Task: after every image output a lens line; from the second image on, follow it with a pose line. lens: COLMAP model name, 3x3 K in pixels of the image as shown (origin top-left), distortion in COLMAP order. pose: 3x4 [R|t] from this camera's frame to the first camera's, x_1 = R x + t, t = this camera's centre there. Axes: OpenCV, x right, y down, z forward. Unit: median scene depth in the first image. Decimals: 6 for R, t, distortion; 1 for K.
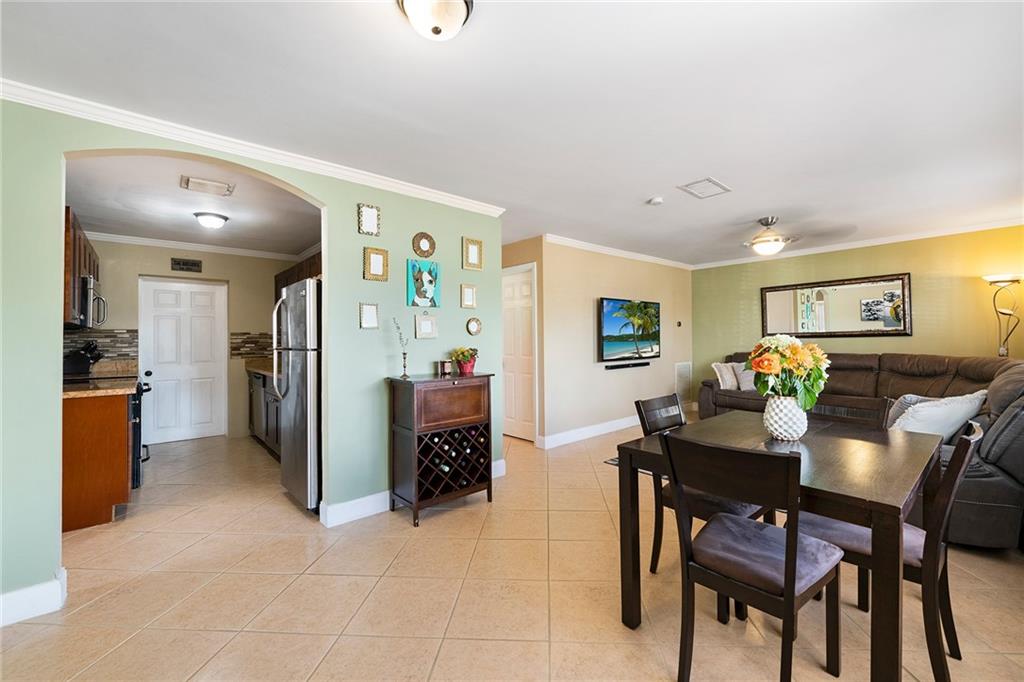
lens RADIAL K [[419.5, 0, 516.4], [0, 419.5, 335.5], [0, 0, 1]] dist [-0.004856, -0.000917]
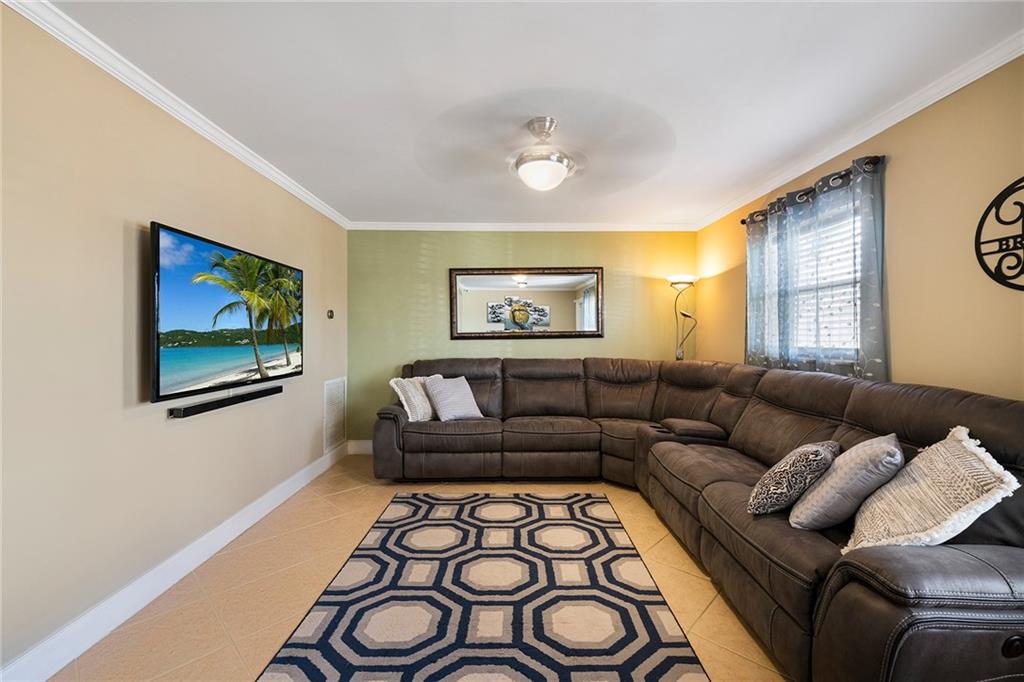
lens RADIAL K [[419.5, 0, 524.0], [0, 419.5, 339.5], [0, 0, 1]] dist [-0.004856, -0.000917]
pose [[0.621400, 0.003089, 0.783488, 0.110285], [-0.009466, 0.999949, 0.003565, 0.003331], [-0.783436, -0.009631, 0.621397, 0.487134]]
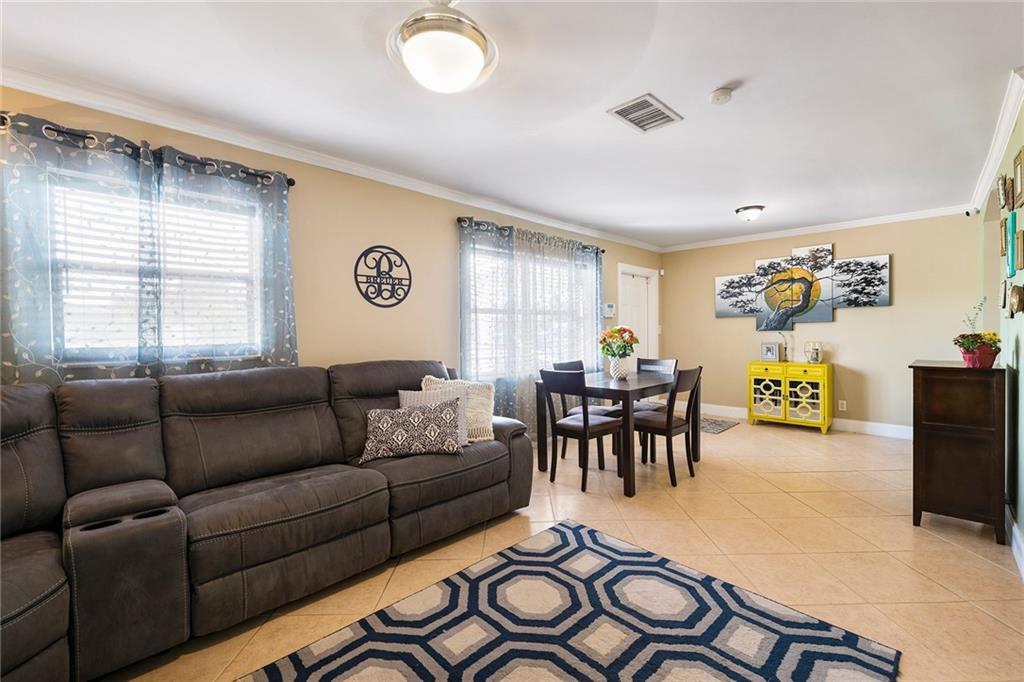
lens RADIAL K [[436.1, 0, 521.6], [0, 436.1, 335.5], [0, 0, 1]] dist [0.001847, 0.000008]
pose [[-0.996537, 0.017945, -0.081195, 0.411425], [0.017550, 0.999830, 0.005581, 0.005394], [0.081281, 0.004137, -0.996683, 0.982299]]
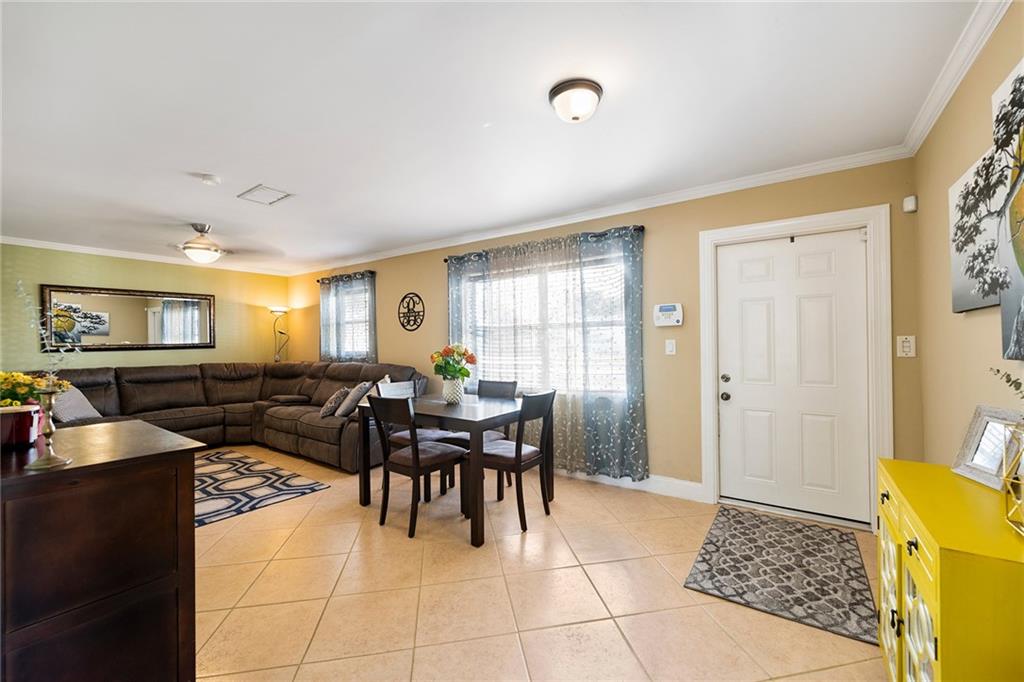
lens RADIAL K [[405.4, 0, 517.7], [0, 405.4, 338.2], [0, 0, 1]] dist [-0.003068, -0.000914]
pose [[-0.257712, 0.018472, 0.966045, -0.345725], [0.006443, 0.999828, -0.017399, -0.000584], [-0.966200, 0.001741, -0.257786, 0.391124]]
